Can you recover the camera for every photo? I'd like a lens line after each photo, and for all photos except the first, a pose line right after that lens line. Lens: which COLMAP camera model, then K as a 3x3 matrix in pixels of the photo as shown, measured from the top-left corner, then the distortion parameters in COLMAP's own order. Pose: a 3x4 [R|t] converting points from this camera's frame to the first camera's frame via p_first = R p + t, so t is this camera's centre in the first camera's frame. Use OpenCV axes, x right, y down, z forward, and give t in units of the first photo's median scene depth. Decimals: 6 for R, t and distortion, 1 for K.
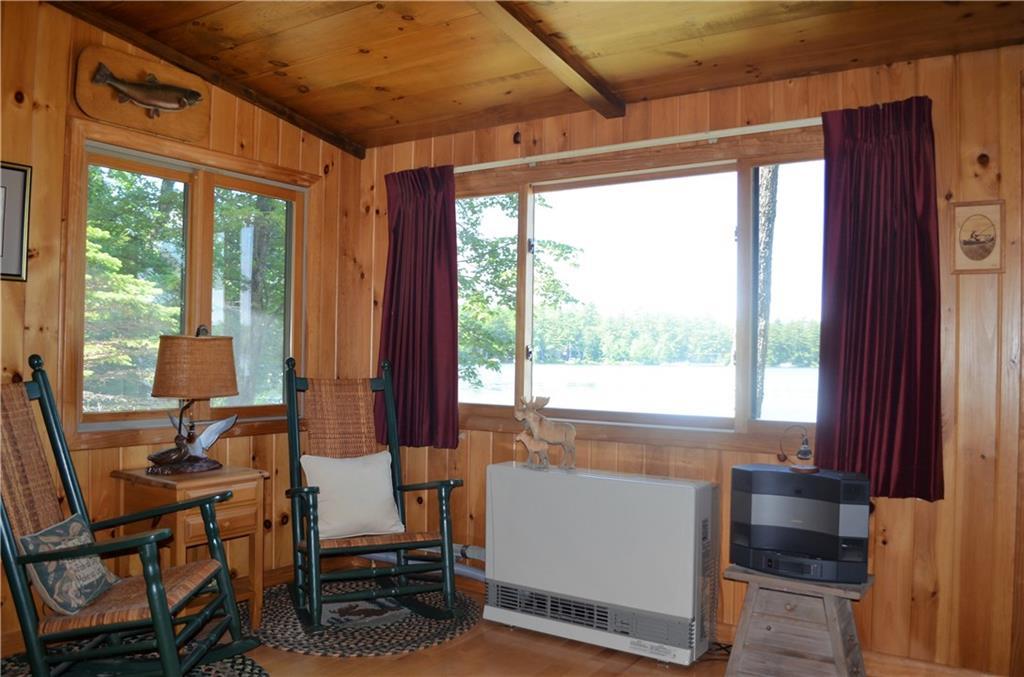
lens RADIAL K [[802.3, 0, 521.4], [0, 802.3, 344.1], [0, 0, 1]] dist [-0.055105, -0.006797]
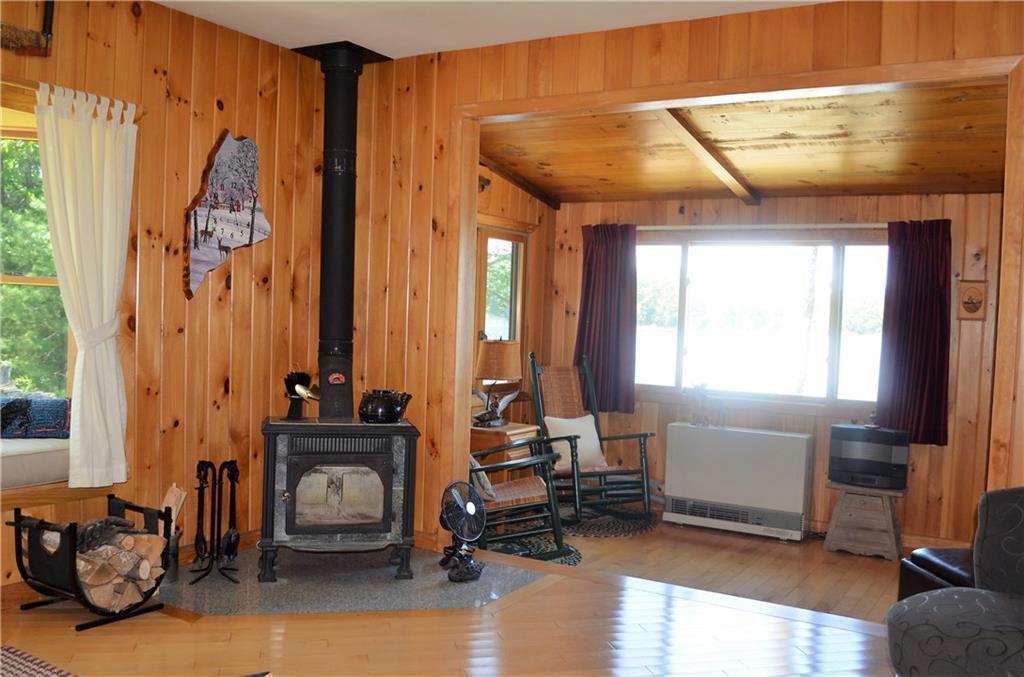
lens RADIAL K [[946.5, 0, 510.8], [0, 946.5, 339.5], [0, 0, 1]] dist [-0.041766, 0.000000]
pose [[0.996999, 0.020317, 0.074704, -0.548353], [-0.023681, 0.998732, 0.044422, -0.101753], [-0.073707, -0.046058, 0.996216, -0.923030]]
